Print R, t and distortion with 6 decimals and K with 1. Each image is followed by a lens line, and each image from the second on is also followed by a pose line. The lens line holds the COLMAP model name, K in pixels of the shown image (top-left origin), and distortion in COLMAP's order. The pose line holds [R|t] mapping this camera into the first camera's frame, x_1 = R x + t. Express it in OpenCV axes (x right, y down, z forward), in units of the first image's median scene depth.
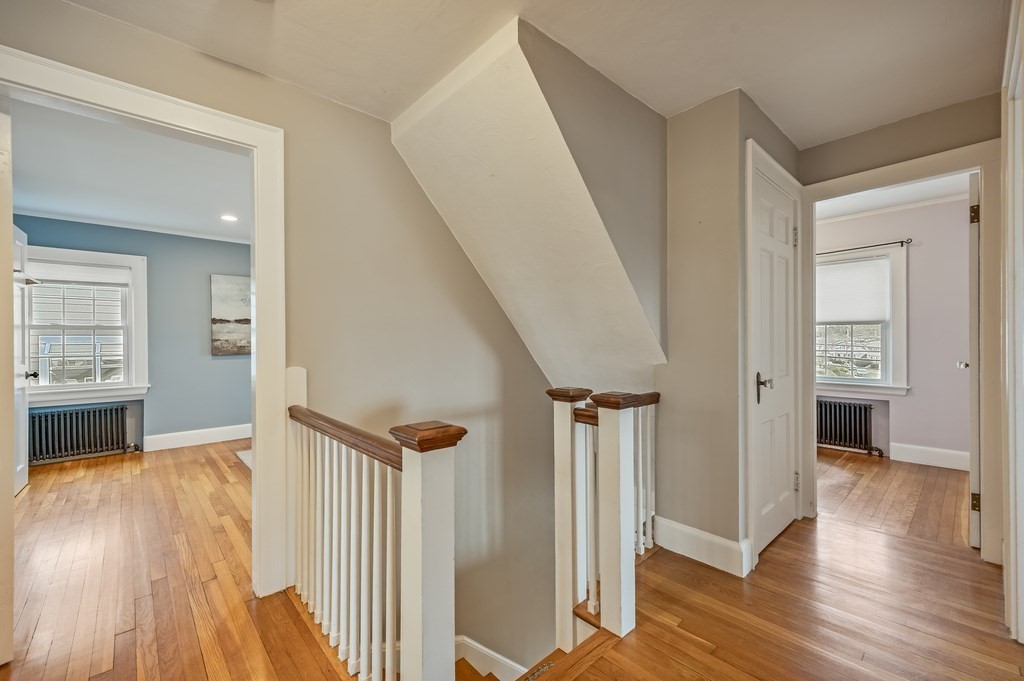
lens RADIAL K [[421.7, 0, 512.0], [0, 421.7, 340.5], [0, 0, 1]] dist [-0.000878, -0.000208]
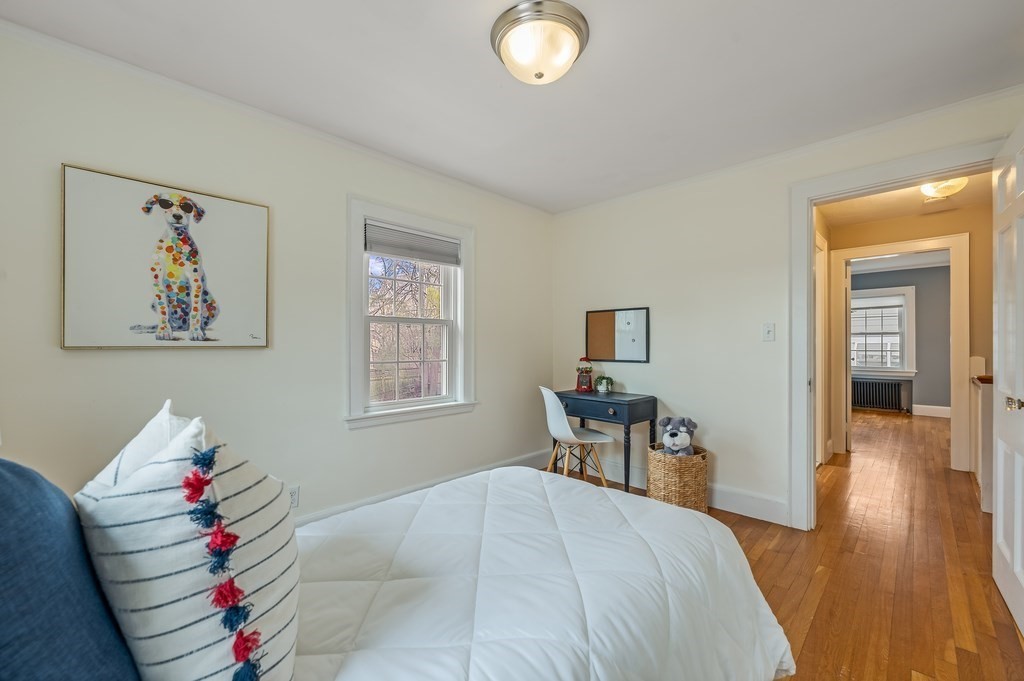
lens RADIAL K [[421.7, 0, 512.0], [0, 421.7, 340.5], [0, 0, 1]] dist [-0.000878, -0.000208]
pose [[0.057689, 0.002704, -0.998331, 0.569082], [-0.001746, 0.999995, 0.002608, -0.004401], [0.998333, 0.001593, 0.057693, -0.540068]]
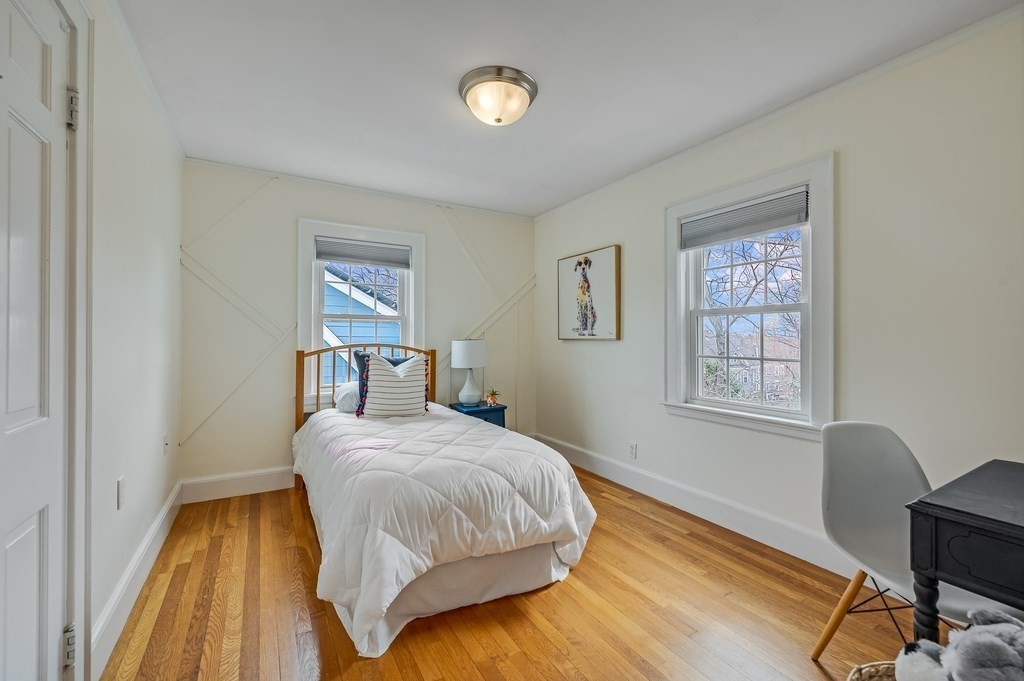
lens RADIAL K [[421.7, 0, 512.0], [0, 421.7, 340.5], [0, 0, 1]] dist [-0.000878, -0.000208]
pose [[-0.976960, 0.006392, 0.213328, -2.536608], [0.007972, 0.999947, 0.006543, 0.025352], [-0.213275, 0.008093, -0.976959, 2.611686]]
